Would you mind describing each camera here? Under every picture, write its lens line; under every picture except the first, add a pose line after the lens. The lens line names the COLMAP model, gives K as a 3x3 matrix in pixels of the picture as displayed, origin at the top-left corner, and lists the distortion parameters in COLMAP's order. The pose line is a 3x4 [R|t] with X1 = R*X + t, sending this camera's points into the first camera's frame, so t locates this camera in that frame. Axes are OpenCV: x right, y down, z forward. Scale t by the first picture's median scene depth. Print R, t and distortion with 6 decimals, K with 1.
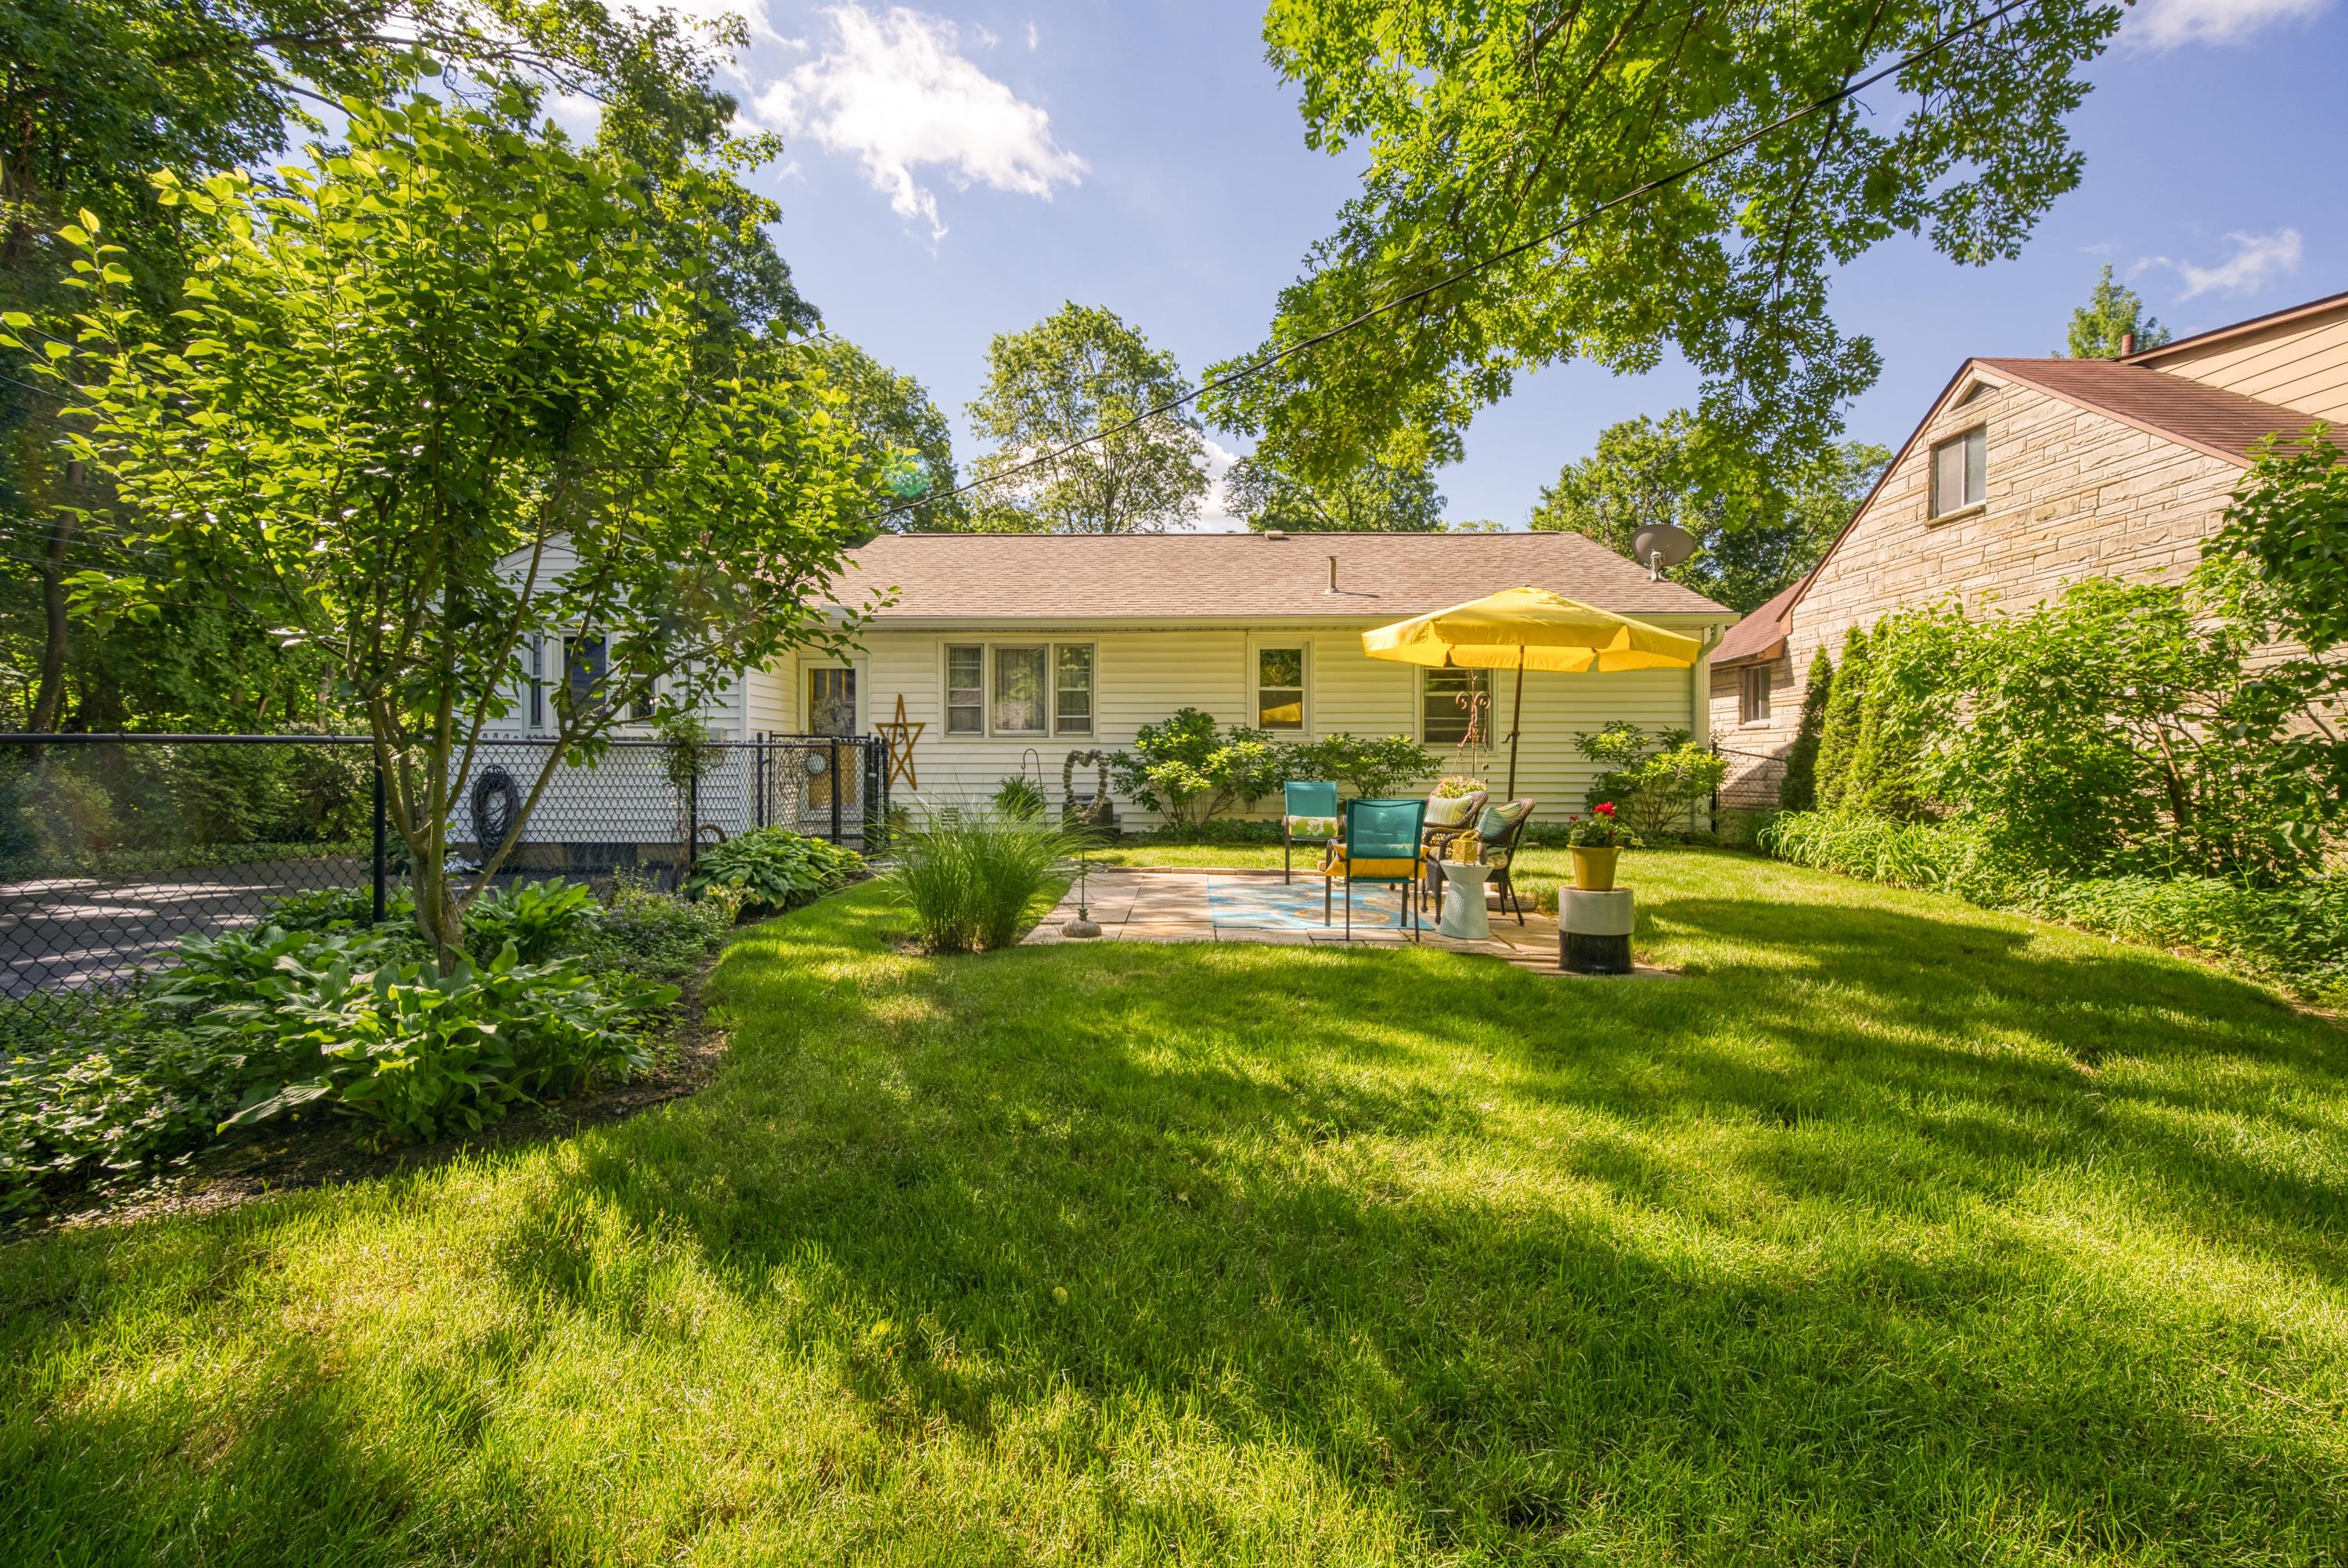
lens RADIAL K [[1018.1, 0, 1168.5], [0, 1018.1, 777.6], [0, 0, 1]] dist [0.002955, 0.000459]
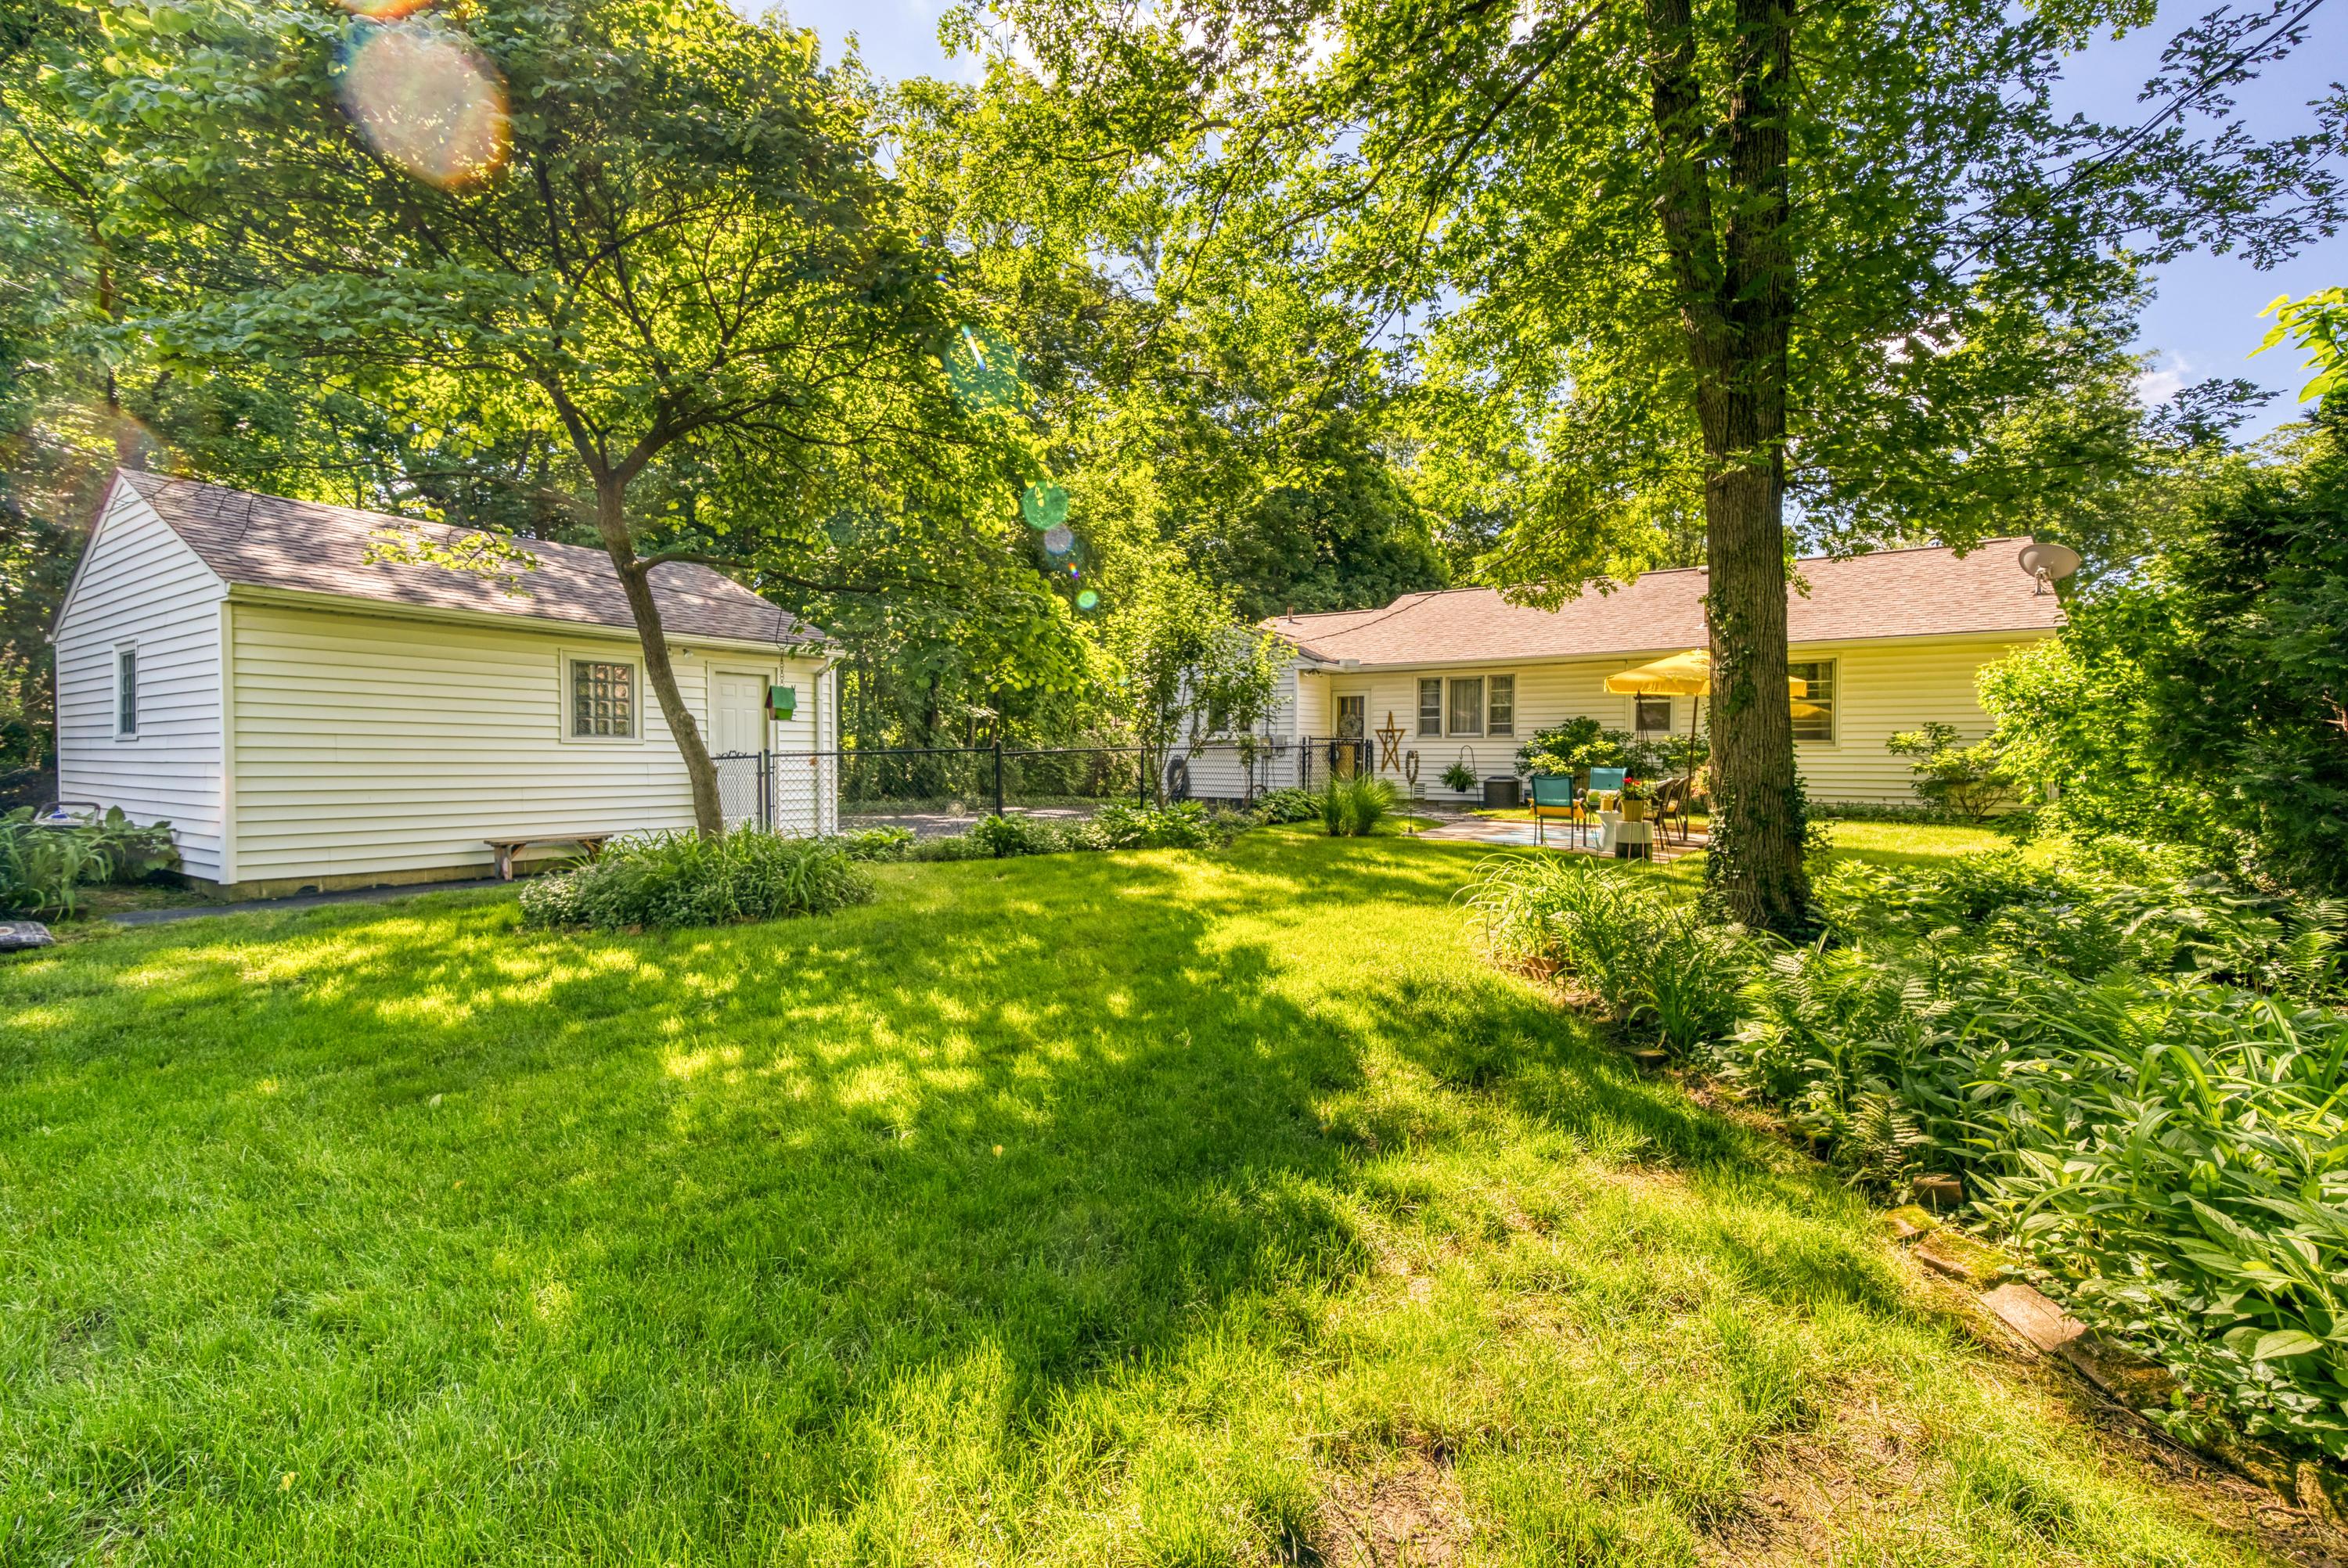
lens RADIAL K [[1027.3, 0, 1164.3], [0, 1027.3, 778.4], [0, 0, 1]] dist [0.003623, 0.004584]
pose [[0.824610, 0.016181, -0.565471, 0.356097], [-0.009738, 0.999849, 0.014410, 0.003131], [0.565618, -0.006376, 0.824642, -0.523621]]
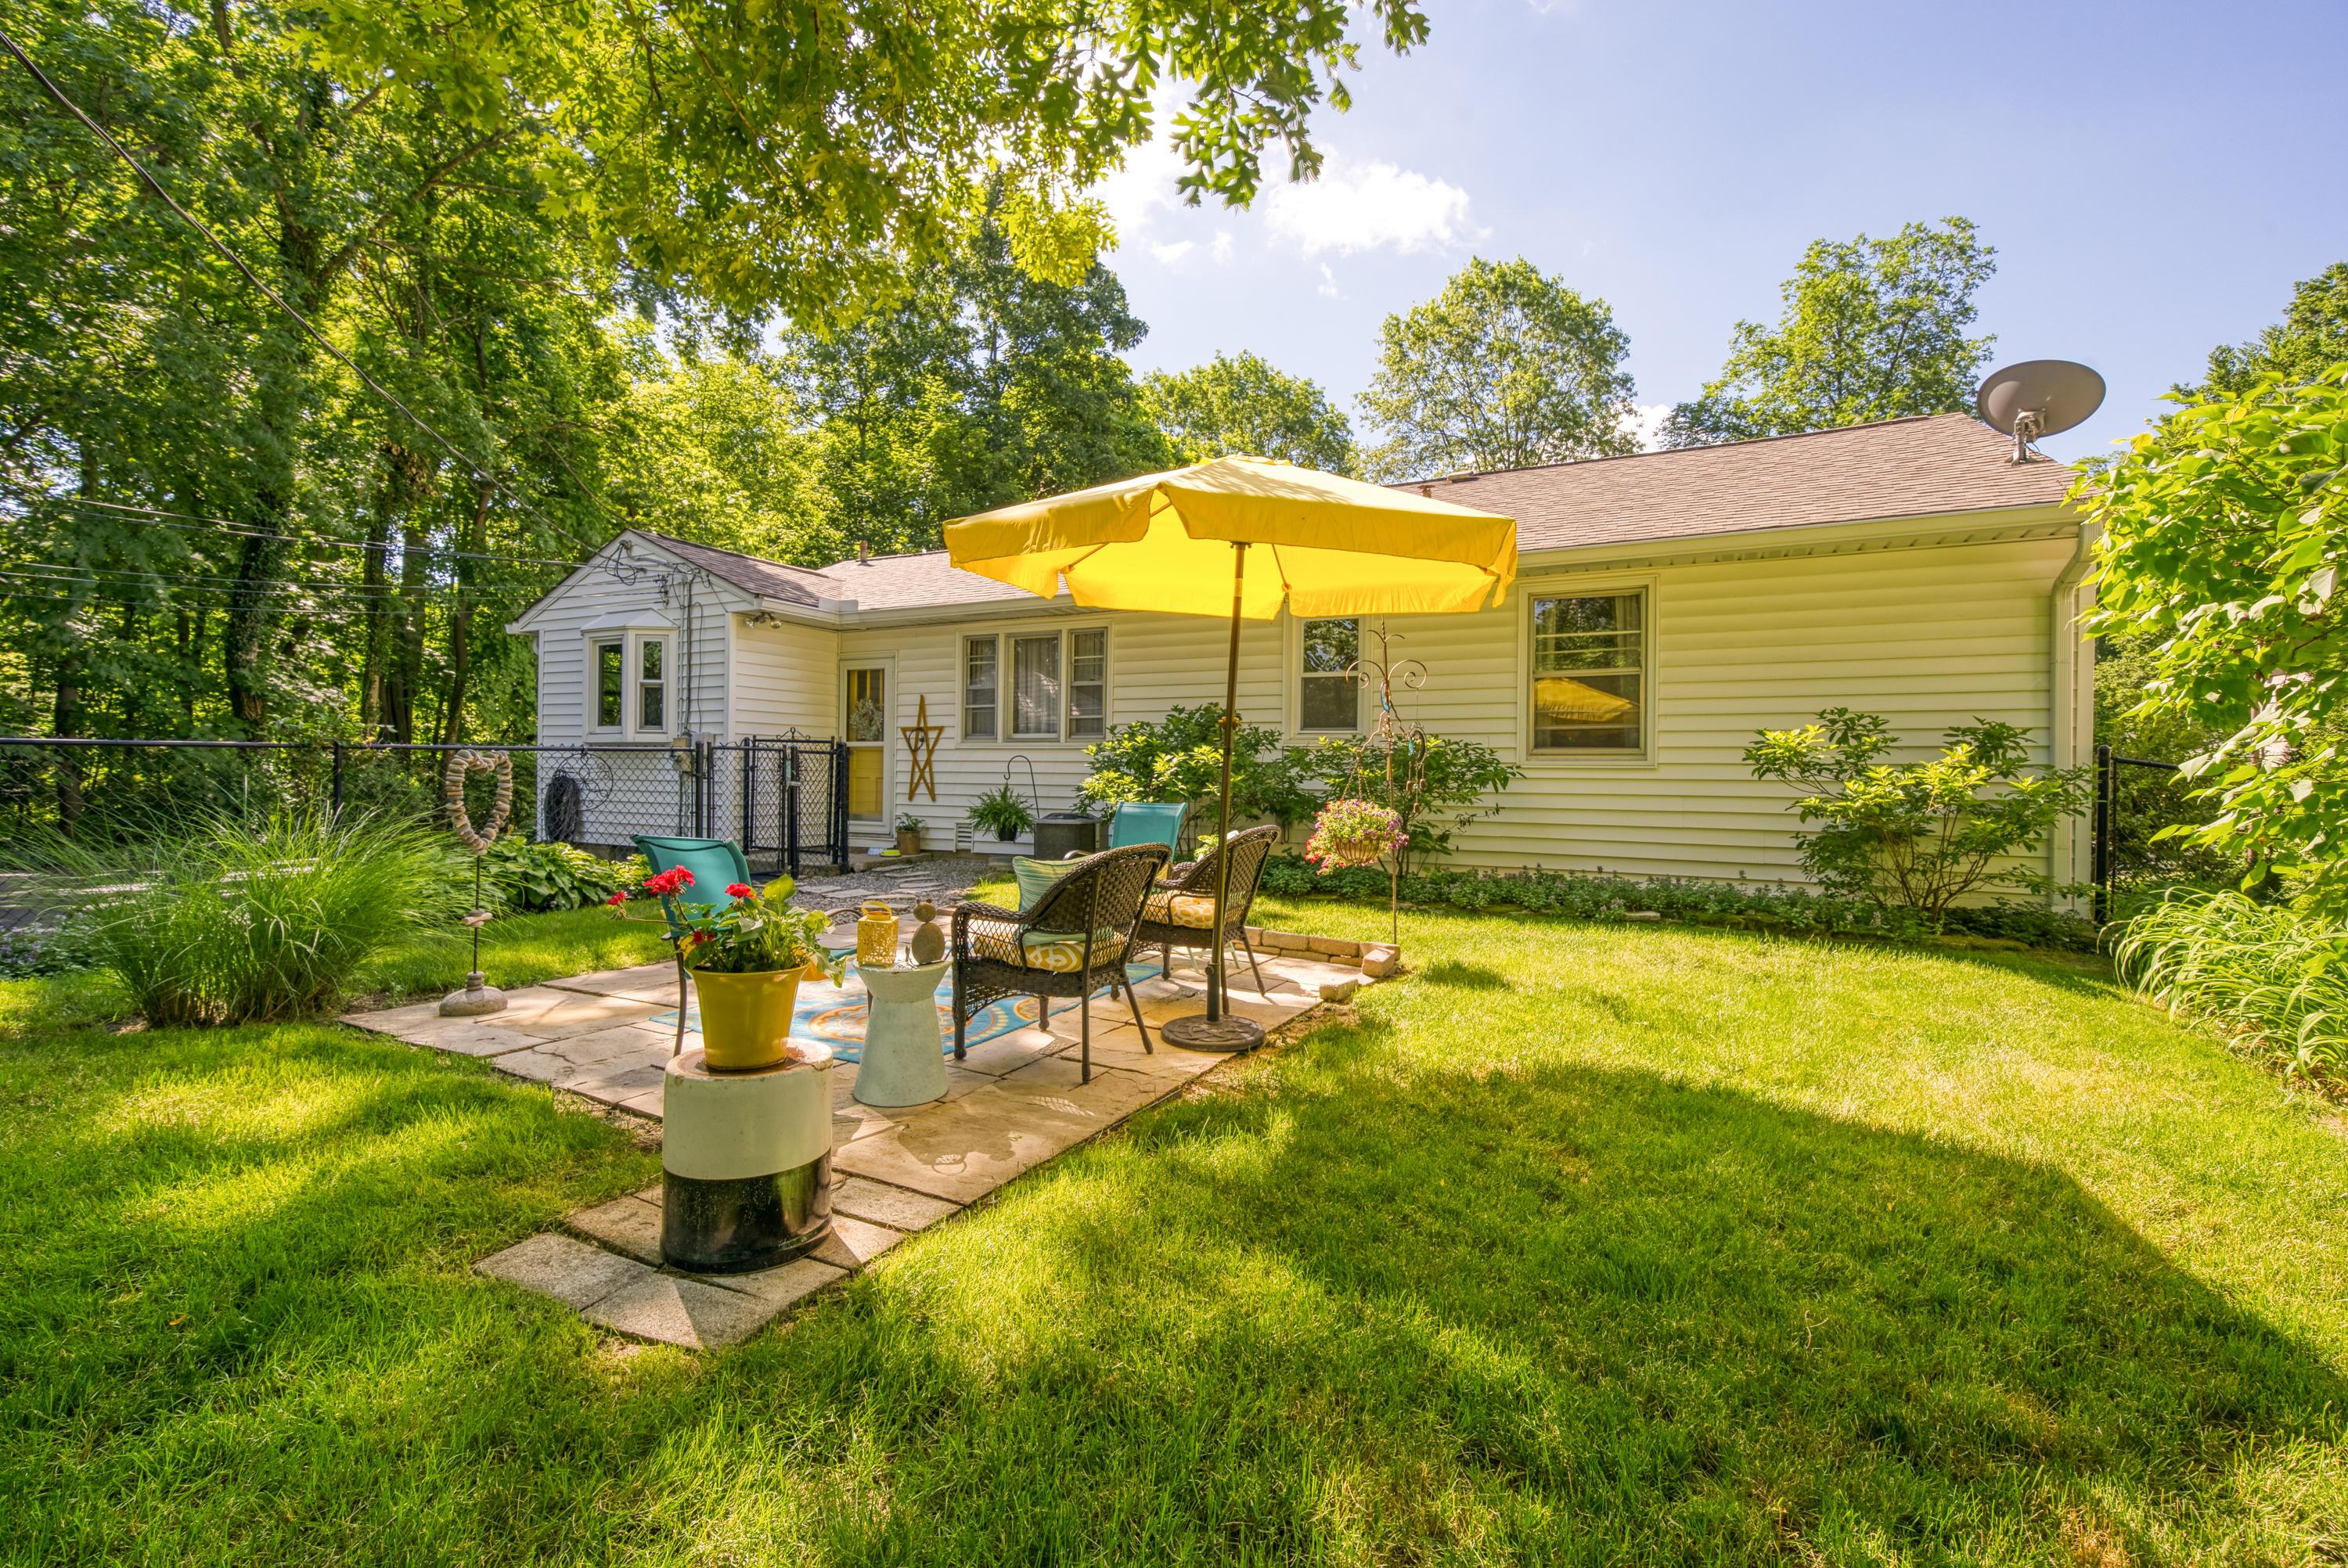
lens RADIAL K [[1025.4, 0, 1162.5], [0, 1025.4, 784.1], [0, 0, 1]] dist [0.010224, 0.000270]
pose [[0.885385, 0.015177, -0.464611, 0.350069], [-0.017426, 0.999848, -0.000546, -0.006231], [0.464532, 0.008580, 0.885515, 0.299607]]
